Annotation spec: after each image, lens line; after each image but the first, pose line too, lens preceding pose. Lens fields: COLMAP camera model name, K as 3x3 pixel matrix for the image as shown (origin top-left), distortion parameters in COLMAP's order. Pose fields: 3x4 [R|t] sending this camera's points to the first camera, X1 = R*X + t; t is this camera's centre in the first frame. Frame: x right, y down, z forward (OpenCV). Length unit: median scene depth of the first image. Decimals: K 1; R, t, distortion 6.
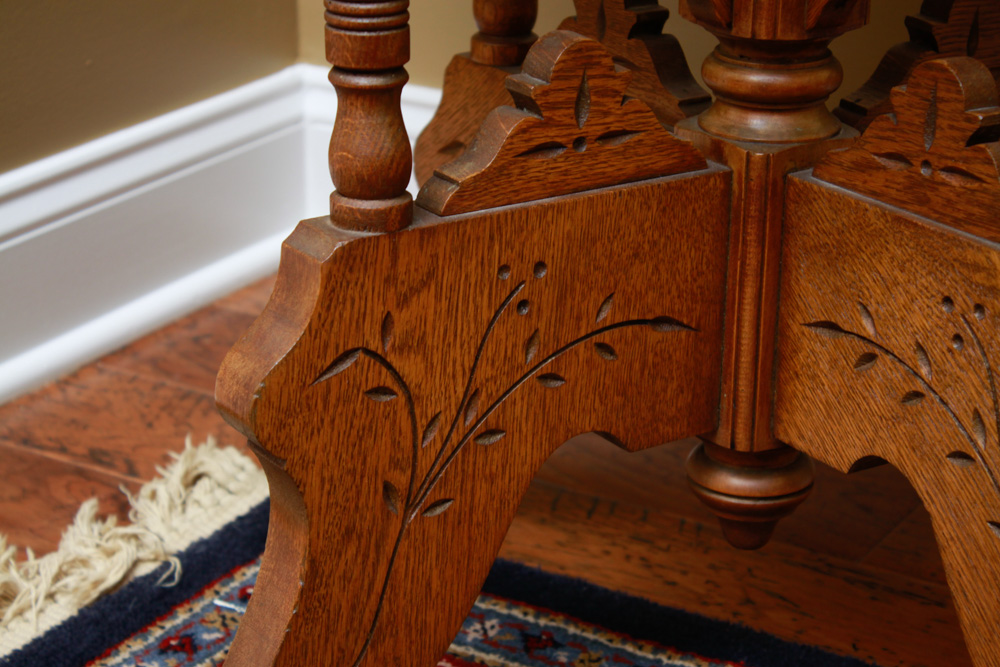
lens RADIAL K [[2380.4, 0, 494.4], [0, 2380.4, 340.2], [0, 0, 1]] dist [0.086683, 0.000000]
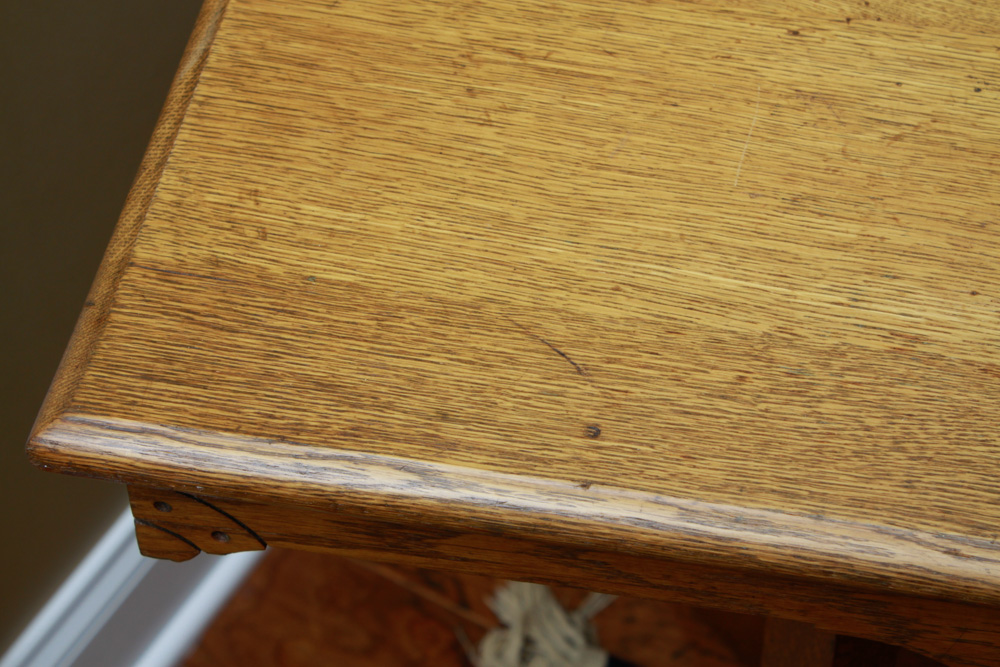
lens RADIAL K [[2380.4, 0, 495.5], [0, 2380.4, 331.1], [0, 0, 1]] dist [0.086683, 0.000000]
pose [[0.999450, -0.025177, -0.021587, -0.148532], [0.032501, 0.873094, 0.486467, -0.795497], [0.006600, -0.486901, 0.873432, 0.133353]]
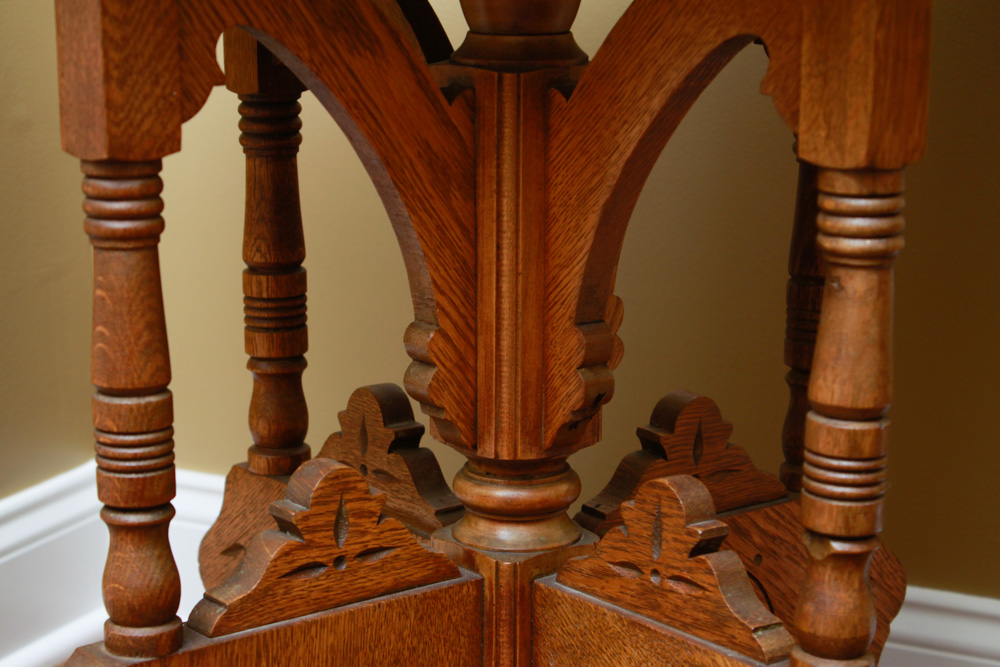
lens RADIAL K [[2198.5, 0, 490.7], [0, 2198.5, 335.2], [0, 0, 1]] dist [0.075436, 0.000000]
pose [[0.996492, -0.027055, 0.079192, 0.026478], [0.037915, 0.989565, -0.139010, -0.040966], [-0.074605, 0.141525, 0.987119, -0.006136]]
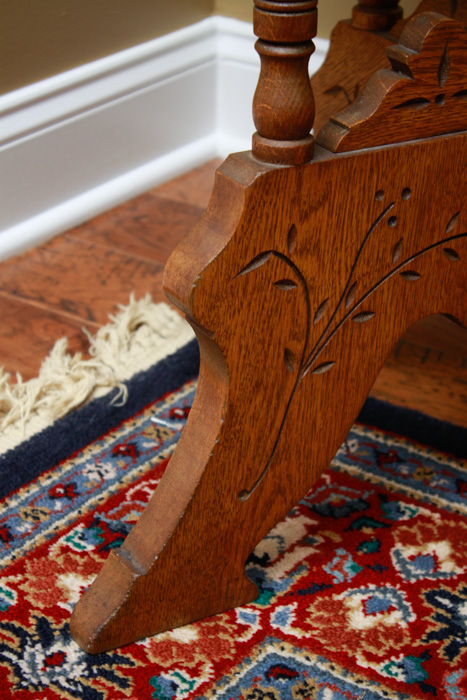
lens RADIAL K [[1666.3, 0, 243.5], [0, 1666.3, 345.5], [0, 0, 1]] dist [0.086683, 0.000000]
pose [[0.998412, 0.032225, -0.046203, -0.024800], [-0.027872, 0.995374, 0.091947, -0.027261], [0.048952, -0.090513, 0.994691, 0.054763]]
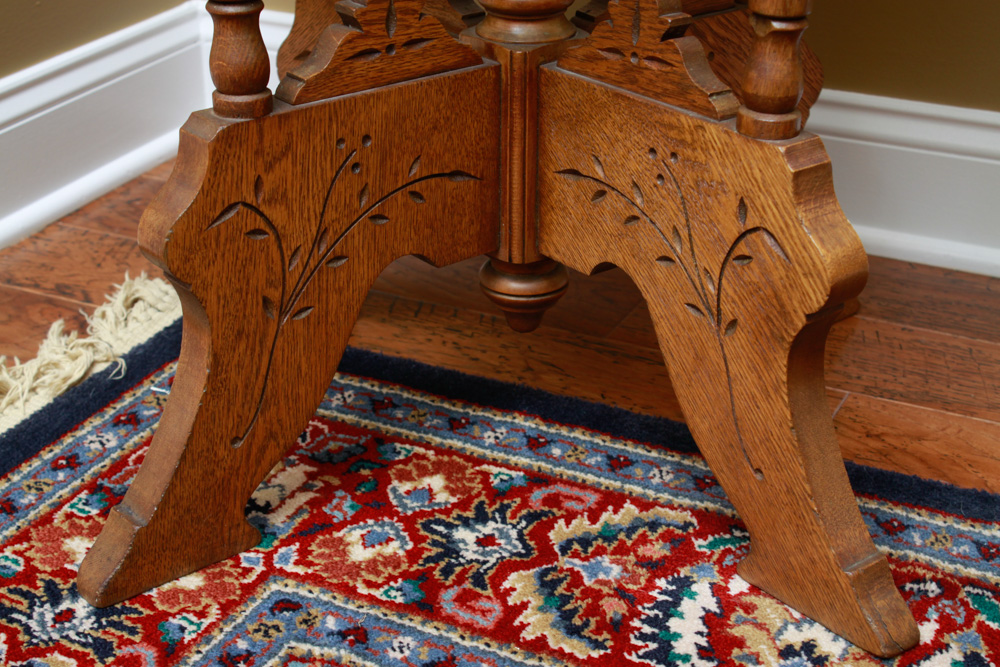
lens RADIAL K [[1709.6, 0, 491.9], [0, 1709.6, 340.5], [0, 0, 1]] dist [-0.000771, 0.000000]
pose [[0.996126, -0.049270, 0.072841, 0.012969], [0.042826, 0.995242, 0.087521, 0.002469], [-0.076807, -0.084062, 0.993496, -0.016914]]
